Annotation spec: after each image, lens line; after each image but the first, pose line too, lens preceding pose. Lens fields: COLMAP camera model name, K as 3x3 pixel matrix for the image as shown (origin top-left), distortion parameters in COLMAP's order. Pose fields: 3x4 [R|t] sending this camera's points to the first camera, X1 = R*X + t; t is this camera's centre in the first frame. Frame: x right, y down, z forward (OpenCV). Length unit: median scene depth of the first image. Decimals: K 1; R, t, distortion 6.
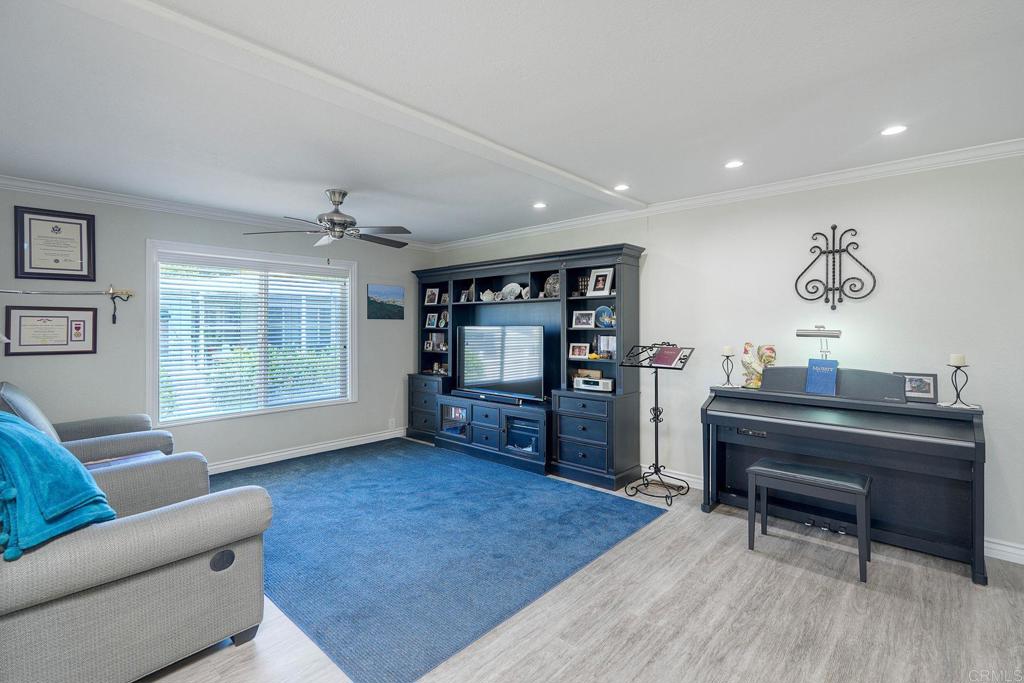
lens RADIAL K [[475.1, 0, 490.3], [0, 475.1, 323.6], [0, 0, 1]] dist [0.002088, 0.000162]
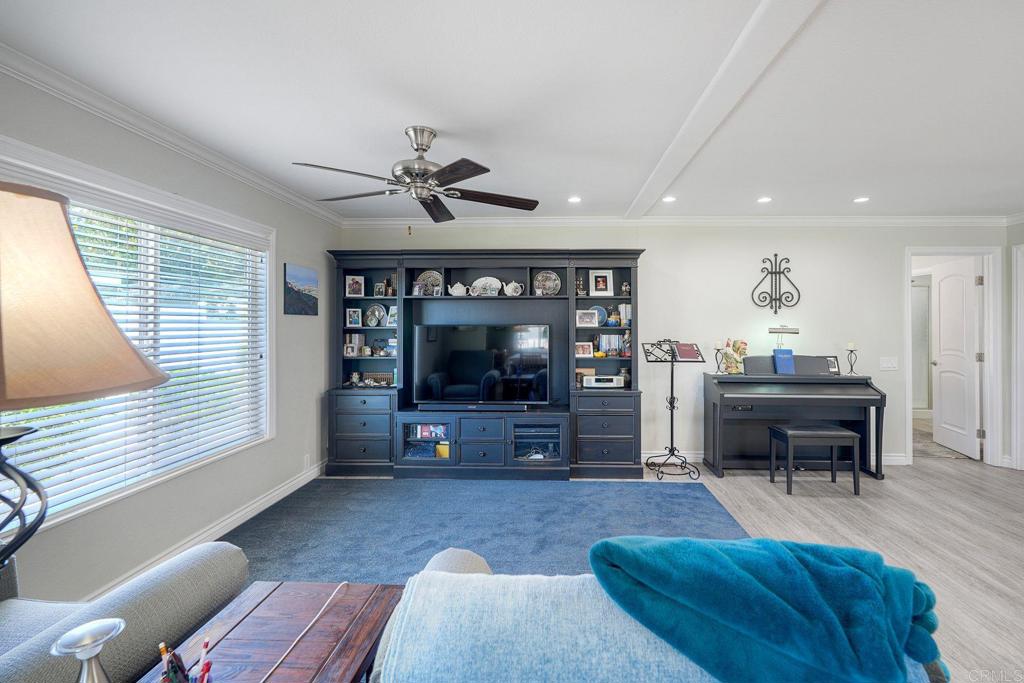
lens RADIAL K [[476.9, 0, 541.1], [0, 476.9, 322.2], [0, 0, 1]] dist [0.000375, 0.000574]
pose [[0.746943, 0.005251, 0.664867, -0.615082], [-0.005213, 0.999984, -0.002041, 0.001454], [-0.664867, -0.001941, 0.746959, 0.339716]]
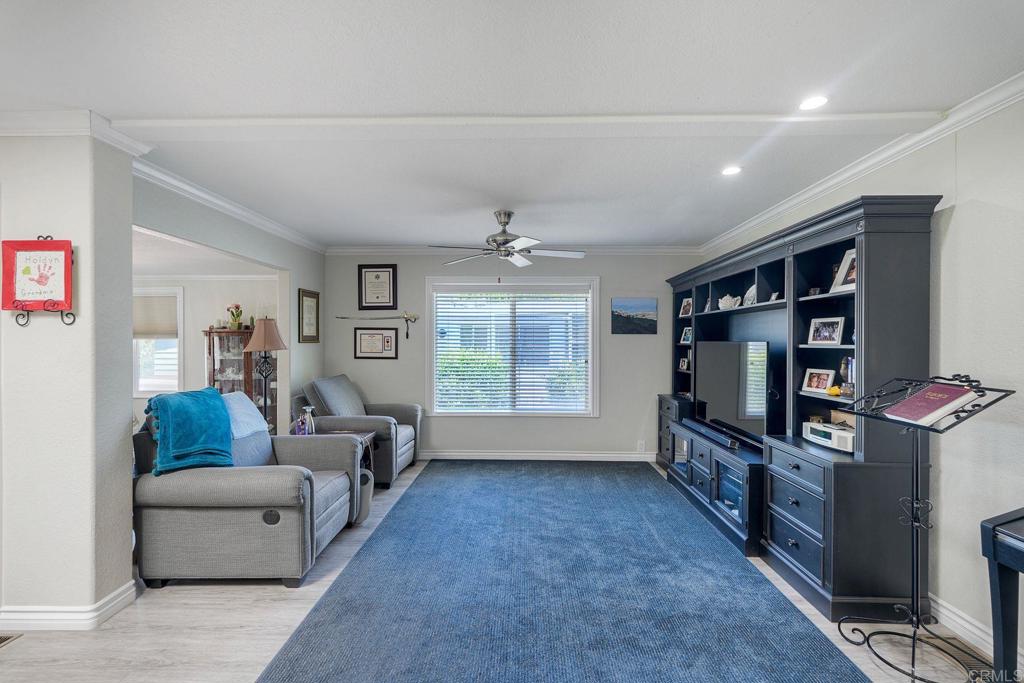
lens RADIAL K [[446.0, 0, 512.0], [0, 446.0, 341.5], [0, 0, 1]] dist [-0.000026, 0.000253]
pose [[0.673115, 0.004179, -0.739526, 0.394385], [-0.000421, 0.999986, 0.005267, 0.001490], [0.739537, -0.003234, 0.673108, 0.326630]]
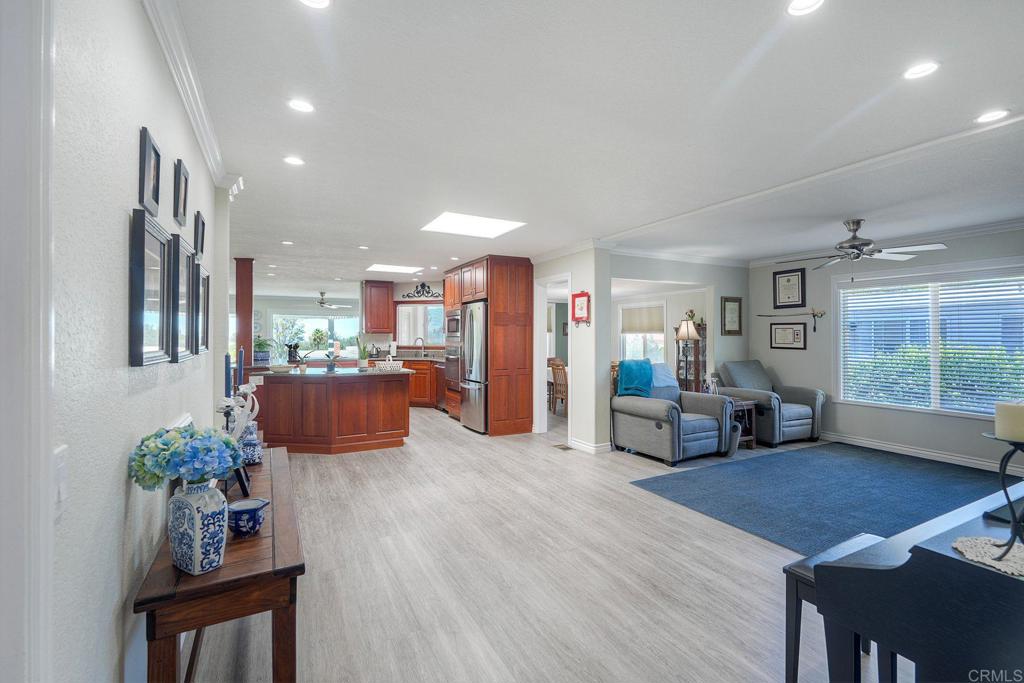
lens RADIAL K [[457.6, 0, 526.2], [0, 457.6, 331.1], [0, 0, 1]] dist [-0.000300, 0.000049]
pose [[-0.308367, -0.007509, -0.951238, 0.966802], [0.001600, 0.999963, -0.008413, 0.008609], [0.951266, -0.004116, -0.308344, 0.533049]]
